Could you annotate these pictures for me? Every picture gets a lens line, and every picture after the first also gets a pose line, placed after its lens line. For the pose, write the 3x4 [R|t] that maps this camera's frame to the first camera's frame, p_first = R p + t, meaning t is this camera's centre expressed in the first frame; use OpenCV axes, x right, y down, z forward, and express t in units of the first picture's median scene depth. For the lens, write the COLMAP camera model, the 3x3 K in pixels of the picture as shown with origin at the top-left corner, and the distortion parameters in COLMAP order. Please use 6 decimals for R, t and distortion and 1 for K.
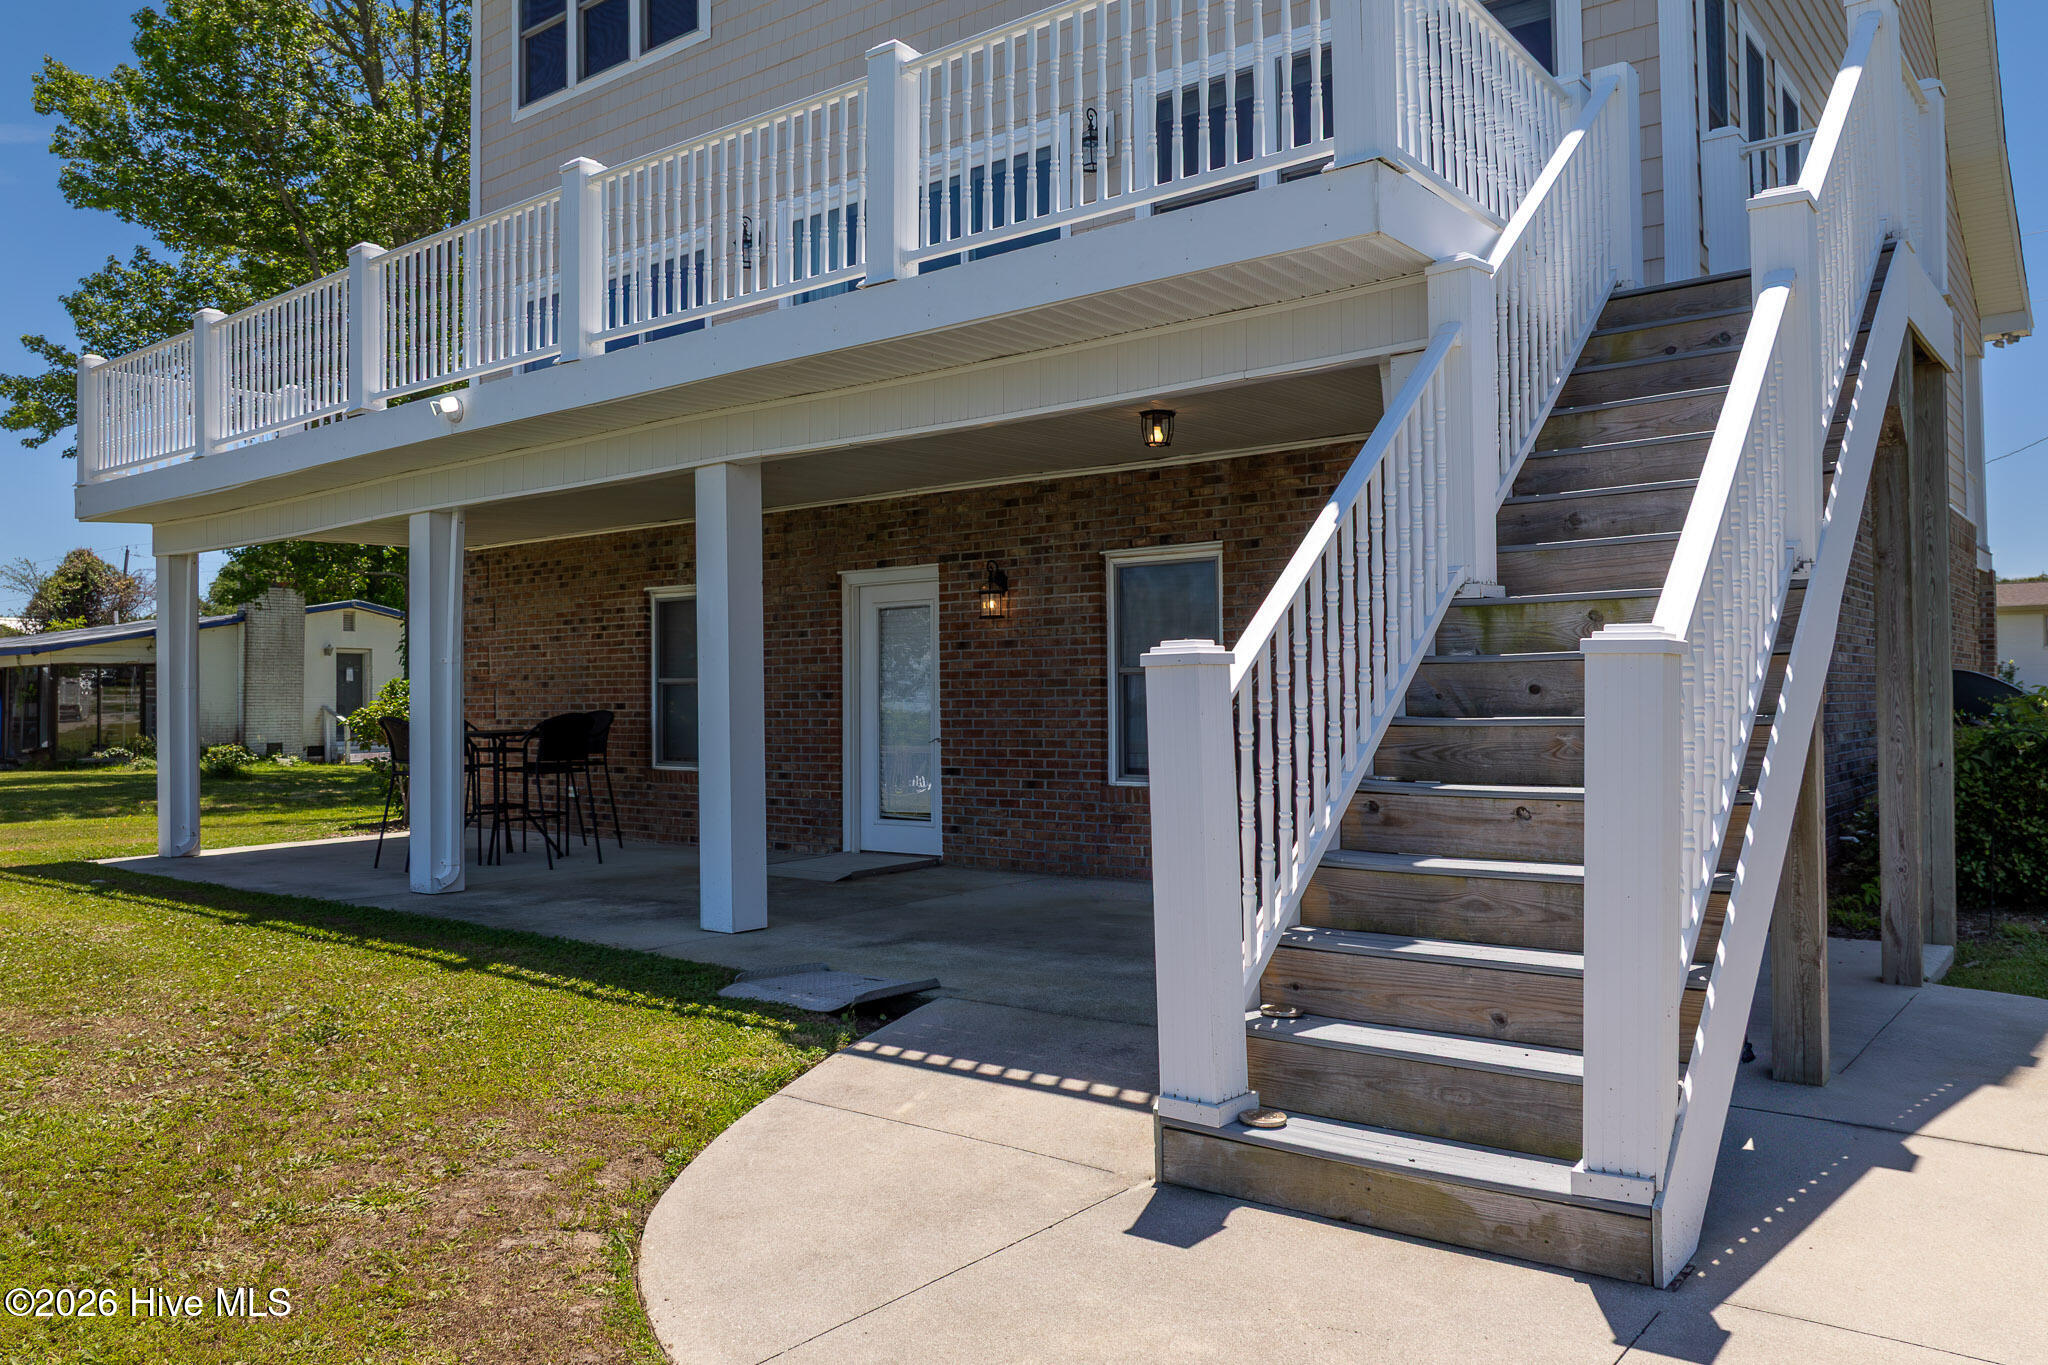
lens RADIAL K [[1514.5, 0, 988.6], [0, 1514.5, 684.8], [0, 0, 1]] dist [-0.039675, -0.003827]
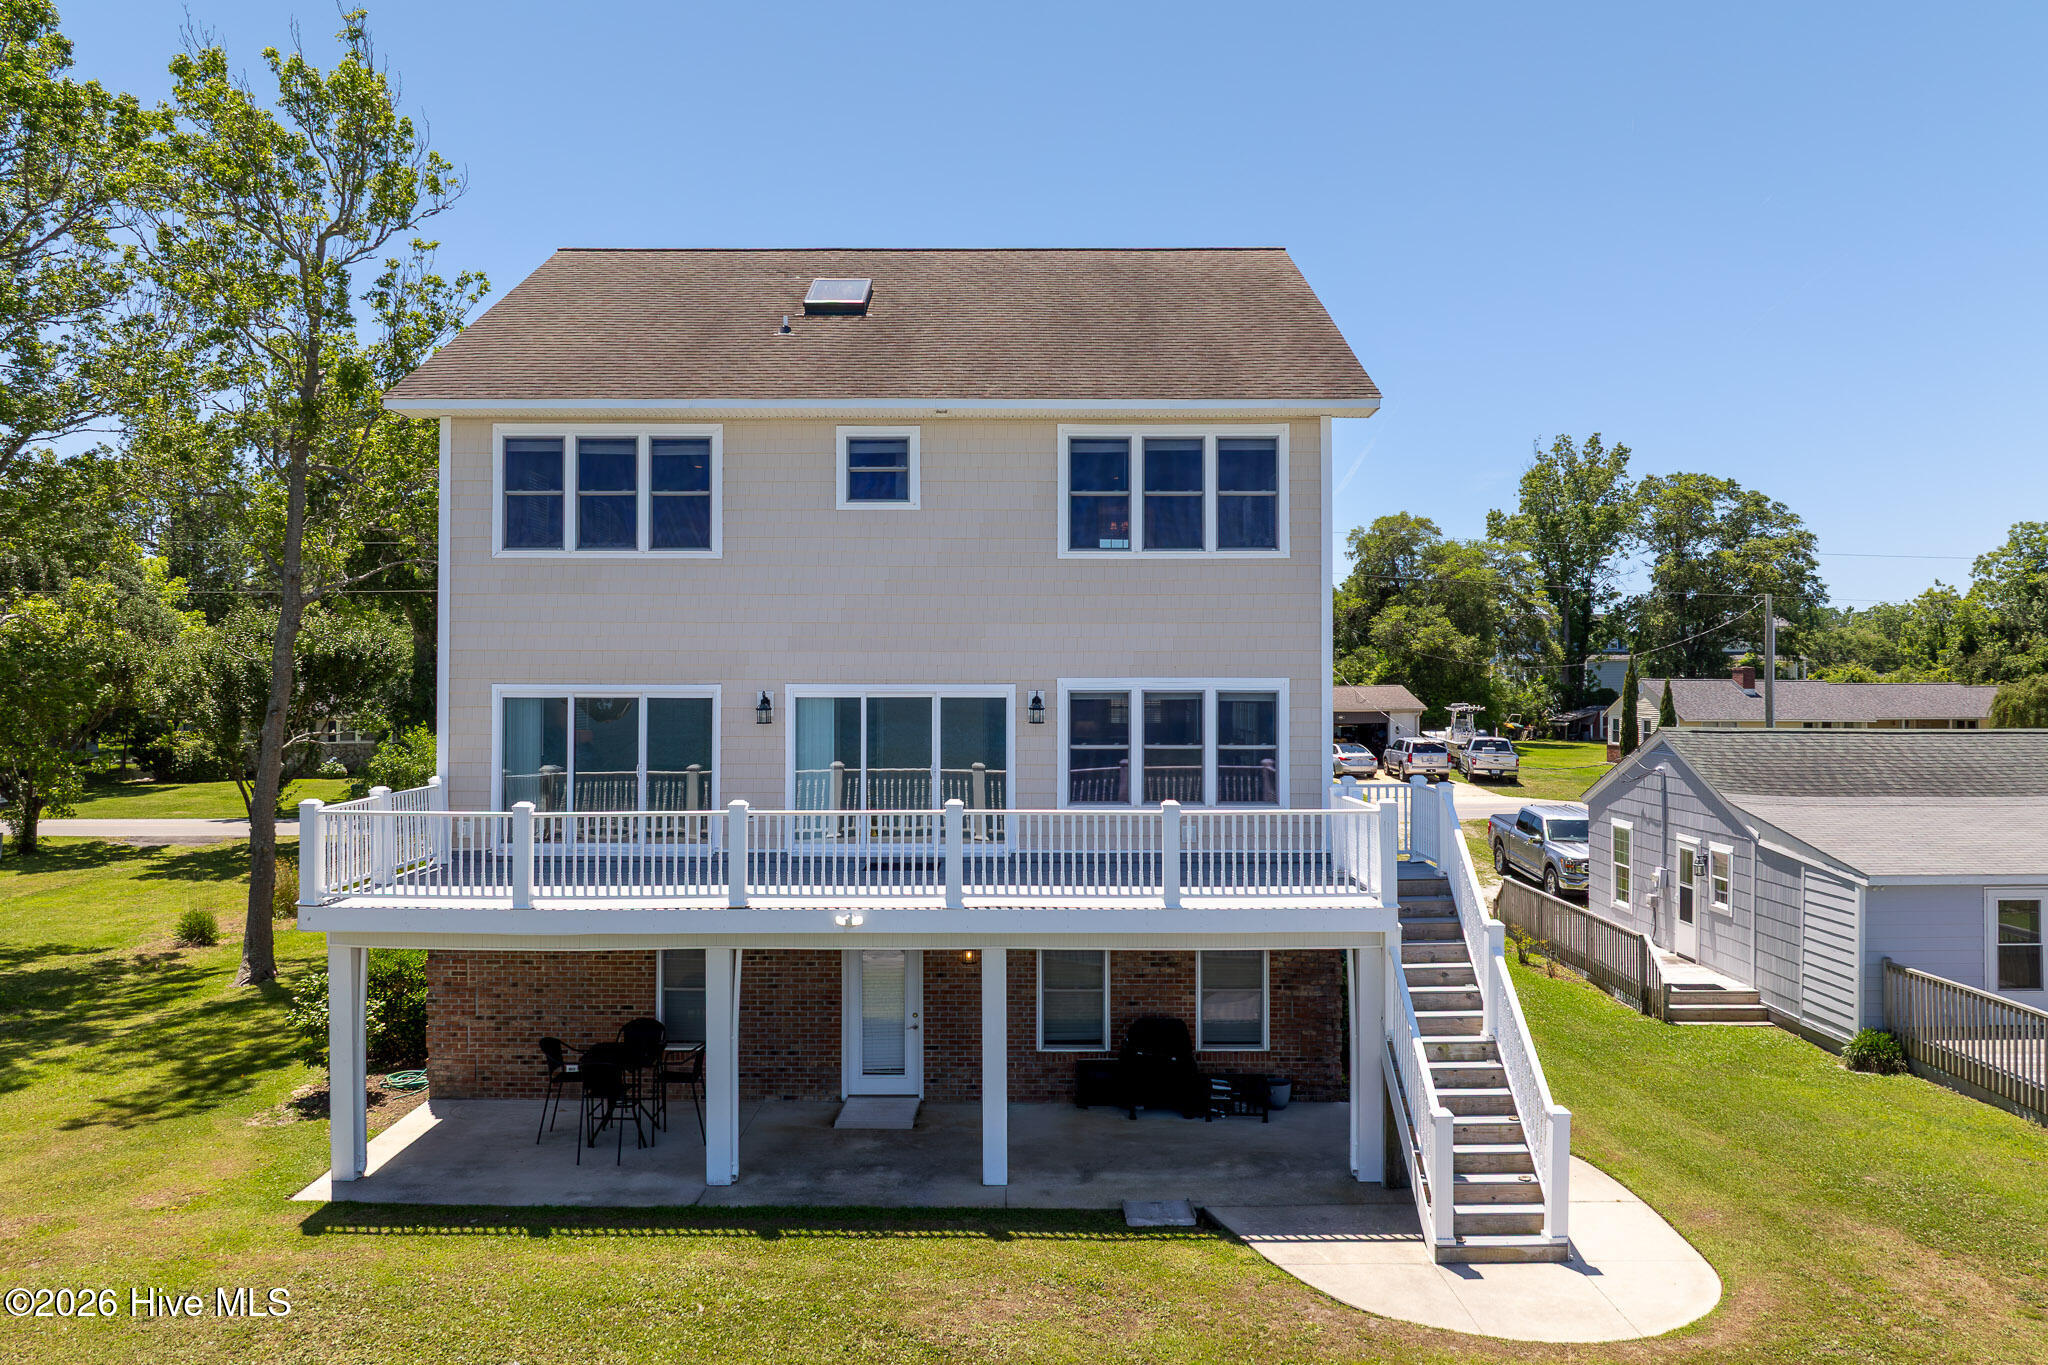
lens RADIAL K [[1460.9, 0, 1033.4], [0, 1460.9, 660.1], [0, 0, 1]] dist [-0.038317, -0.003990]
pose [[0.775675, 0.019801, 0.630822, -2.355026], [-0.015357, 0.999804, -0.012499, -0.869750], [-0.630945, 0.000007, 0.775827, -0.878067]]
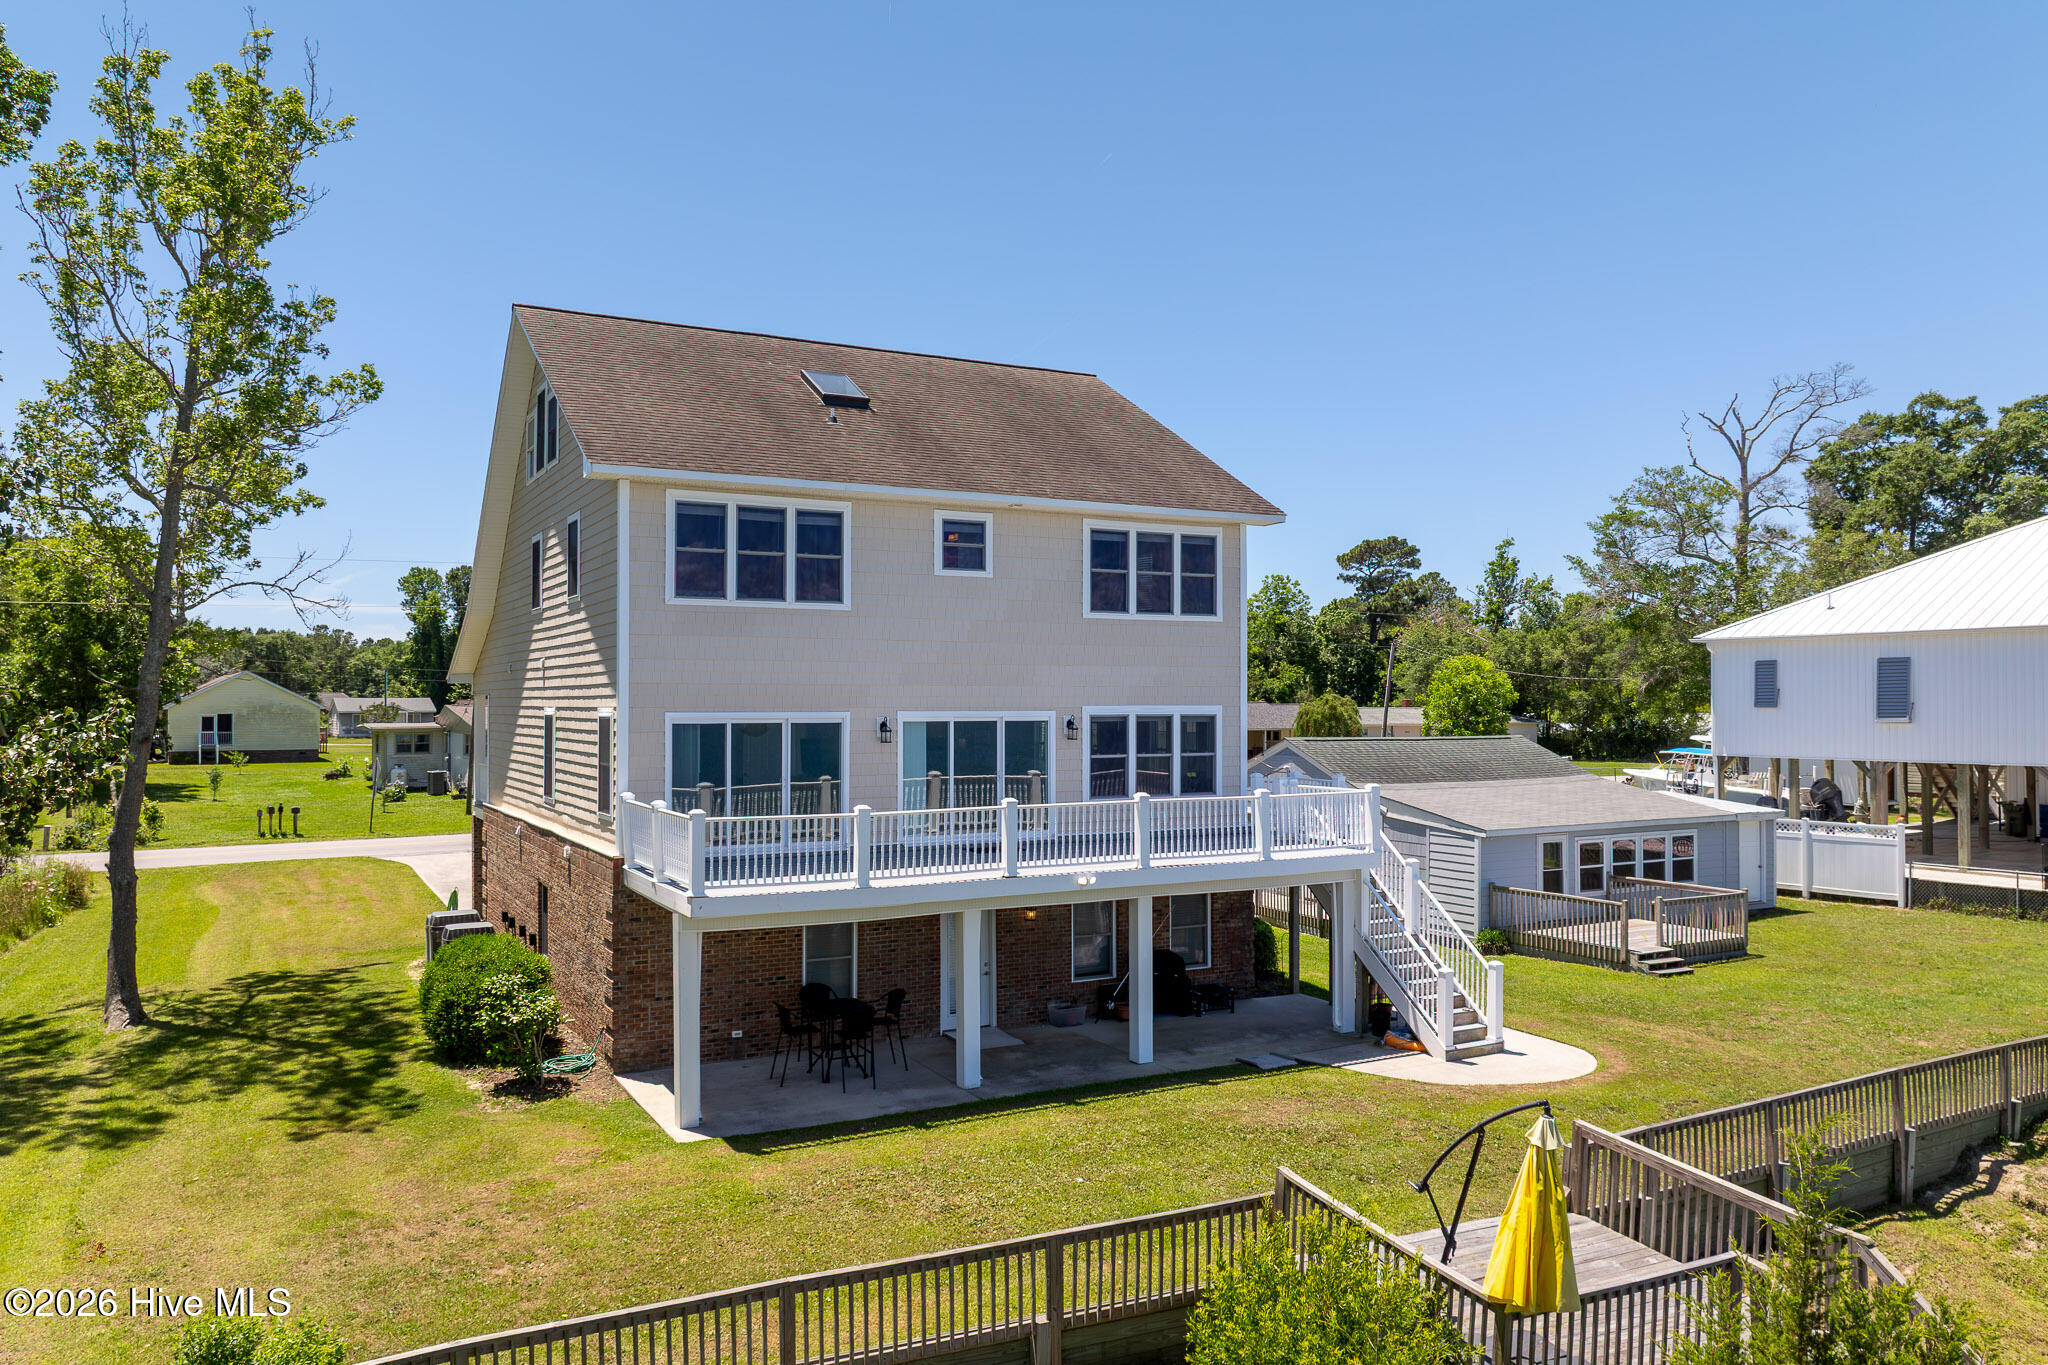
lens RADIAL K [[1460.9, 0, 1033.4], [0, 1460.9, 660.1], [0, 0, 1]] dist [-0.038317, -0.003990]
pose [[0.378612, 0.034765, 0.924902, -4.862326], [-0.015093, 0.999393, -0.031386, -0.868249], [-0.925433, -0.002077, 0.378907, 0.292239]]
